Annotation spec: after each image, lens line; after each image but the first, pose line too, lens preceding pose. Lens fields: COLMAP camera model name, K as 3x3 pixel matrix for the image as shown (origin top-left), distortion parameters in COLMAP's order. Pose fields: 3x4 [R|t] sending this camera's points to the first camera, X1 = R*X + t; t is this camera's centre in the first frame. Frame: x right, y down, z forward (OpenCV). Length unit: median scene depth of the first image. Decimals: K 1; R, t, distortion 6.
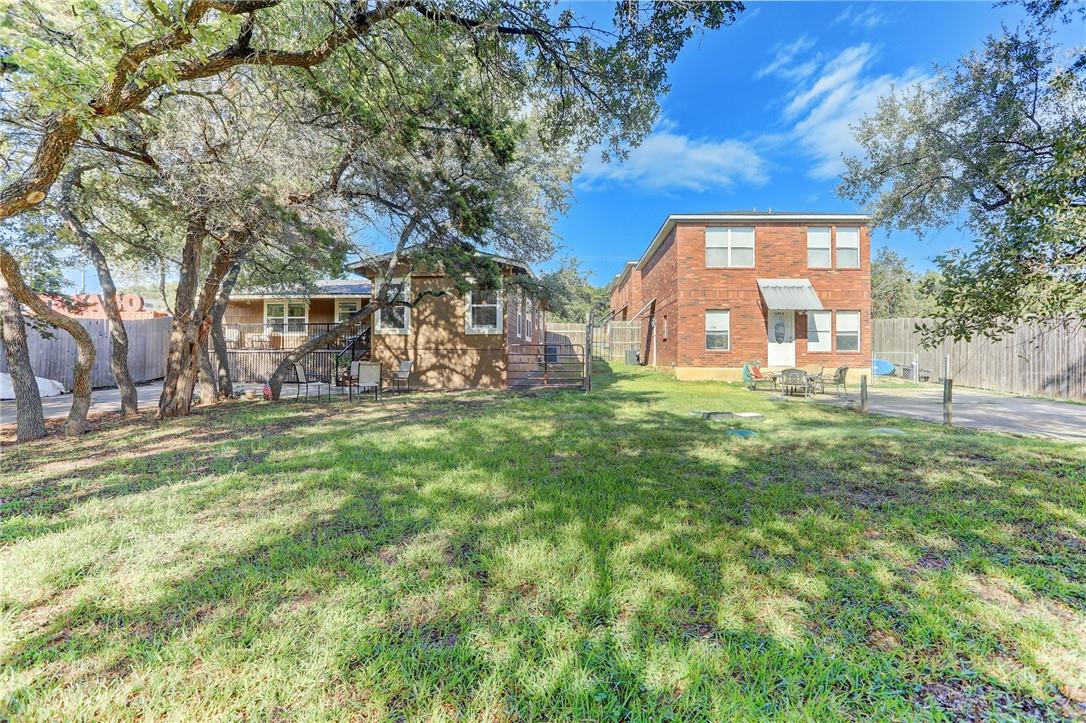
lens RADIAL K [[531.8, 0, 540.7], [0, 531.8, 351.1], [0, 0, 1]] dist [-0.059635, 0.035761]
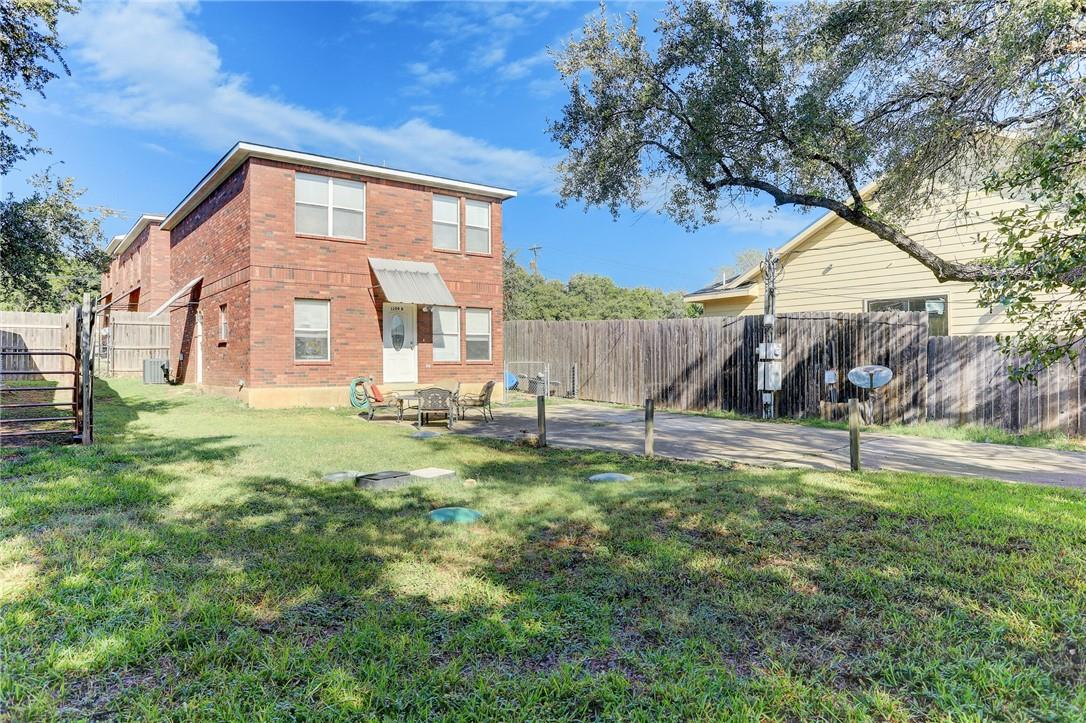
lens RADIAL K [[696.6, 0, 535.8], [0, 696.6, 339.1], [0, 0, 1]] dist [-0.002226, 0.000473]
pose [[0.765215, 0.013031, 0.643643, -0.011367], [0.003564, 0.999694, -0.024477, -0.006254], [-0.643765, 0.021024, 0.764934, 0.155859]]
